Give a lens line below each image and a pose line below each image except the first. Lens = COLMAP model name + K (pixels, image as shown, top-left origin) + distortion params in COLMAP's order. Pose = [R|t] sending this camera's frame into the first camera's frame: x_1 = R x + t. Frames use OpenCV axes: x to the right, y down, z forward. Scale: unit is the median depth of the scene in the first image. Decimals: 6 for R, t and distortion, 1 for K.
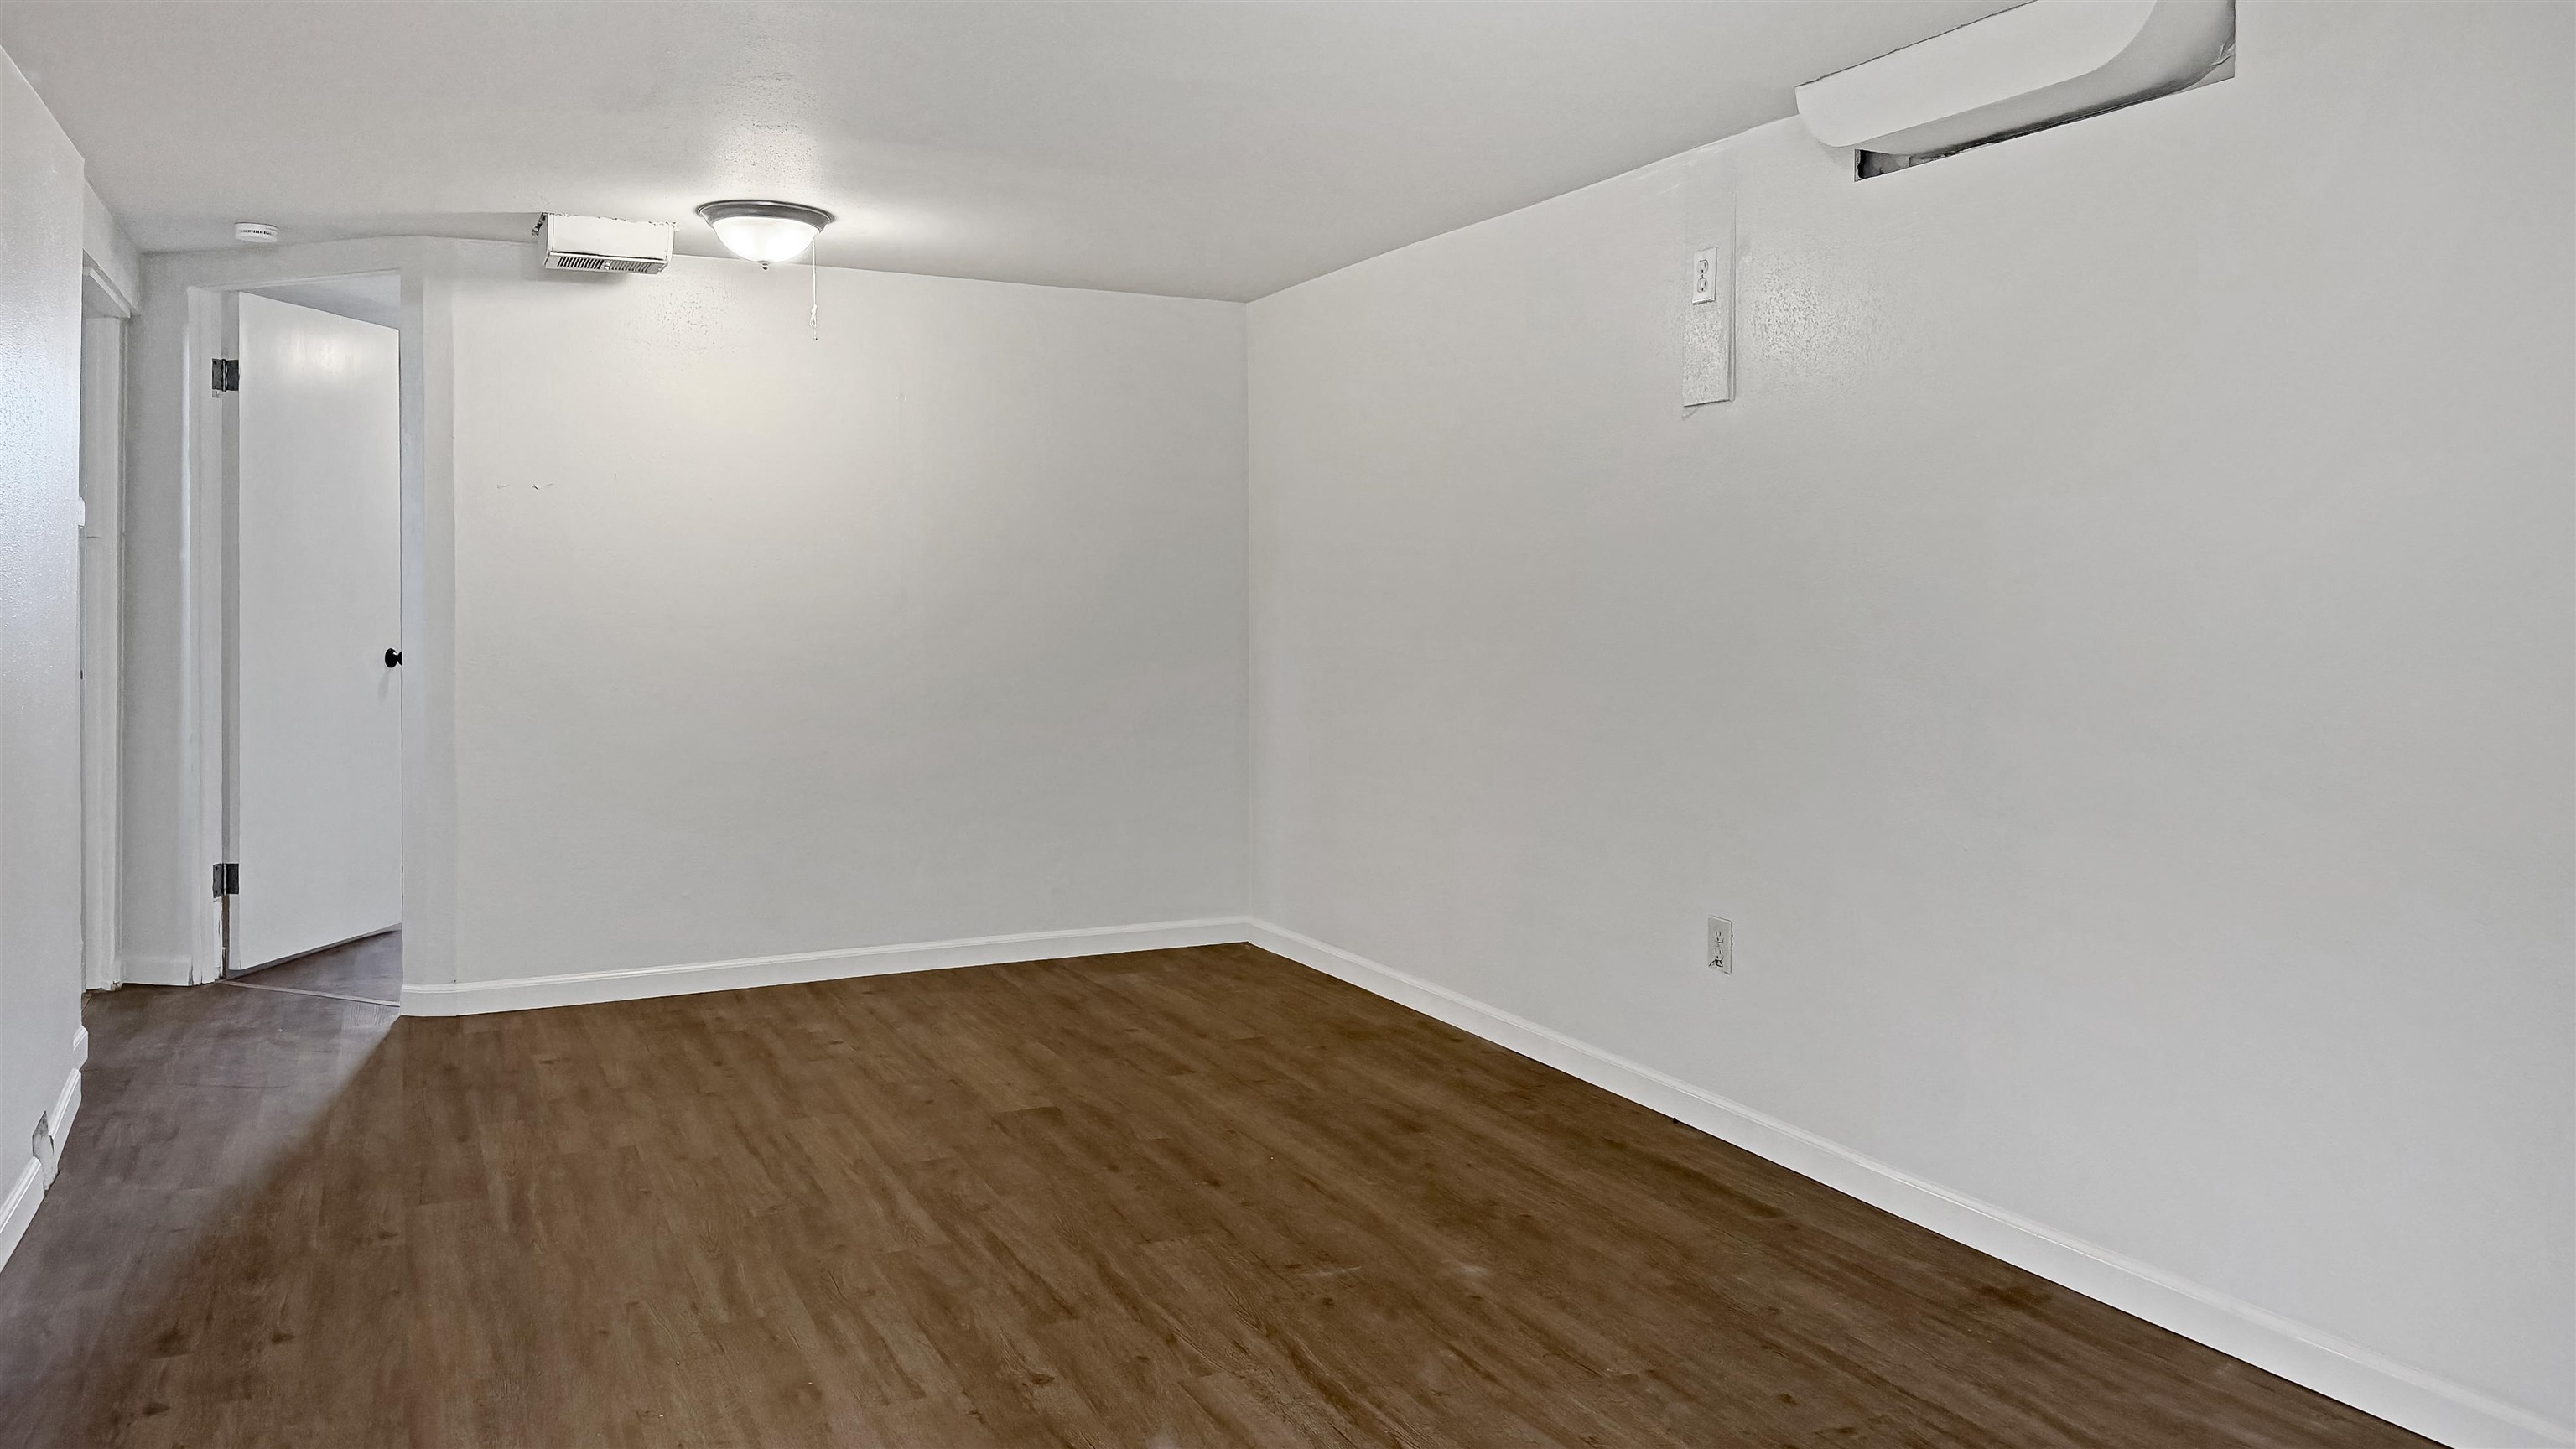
lens RADIAL K [[1871.9, 0, 1286.0], [0, 1871.9, 716.7], [0, 0, 1]] dist [-0.007935, -0.005665]
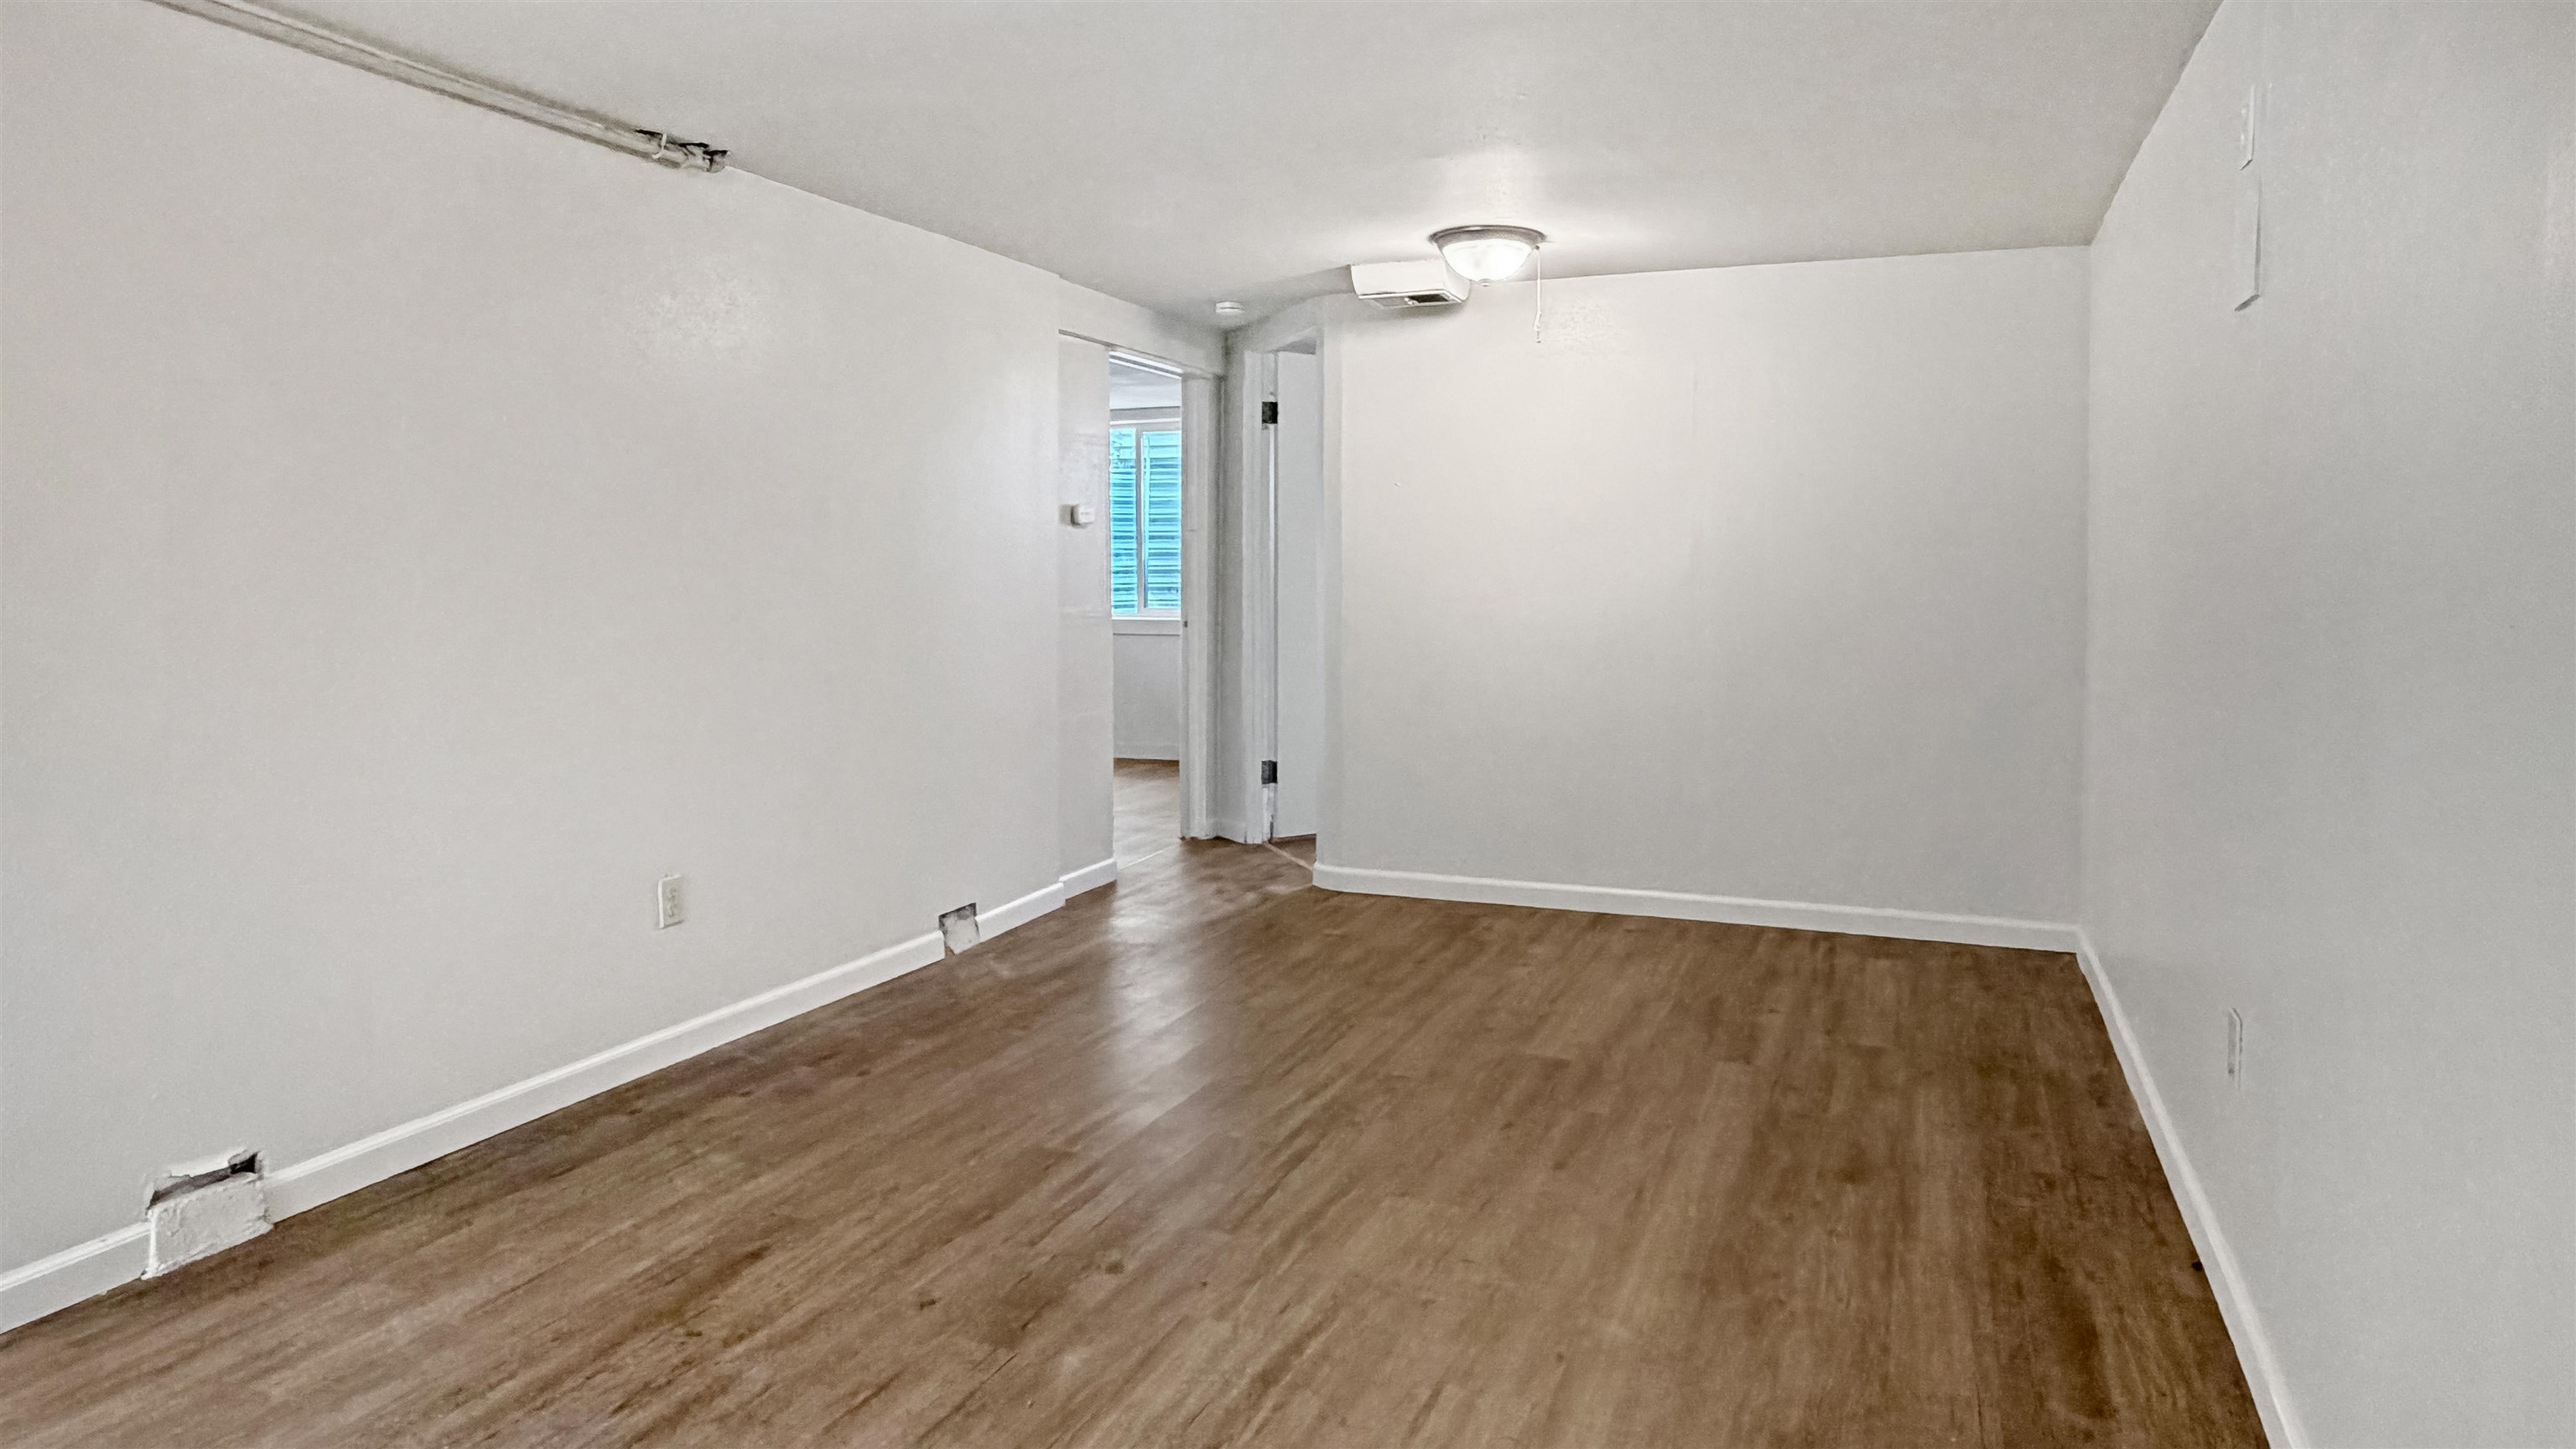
lens RADIAL K [[1536.5, 0, 1289.6], [0, 1536.5, 735.0], [0, 0, 1]] dist [-0.020689, -0.001324]
pose [[0.674592, 0.082358, -0.733582, 0.486286], [-0.053109, 0.996596, 0.063048, -0.025373], [0.736278, -0.003572, 0.676670, 0.371752]]
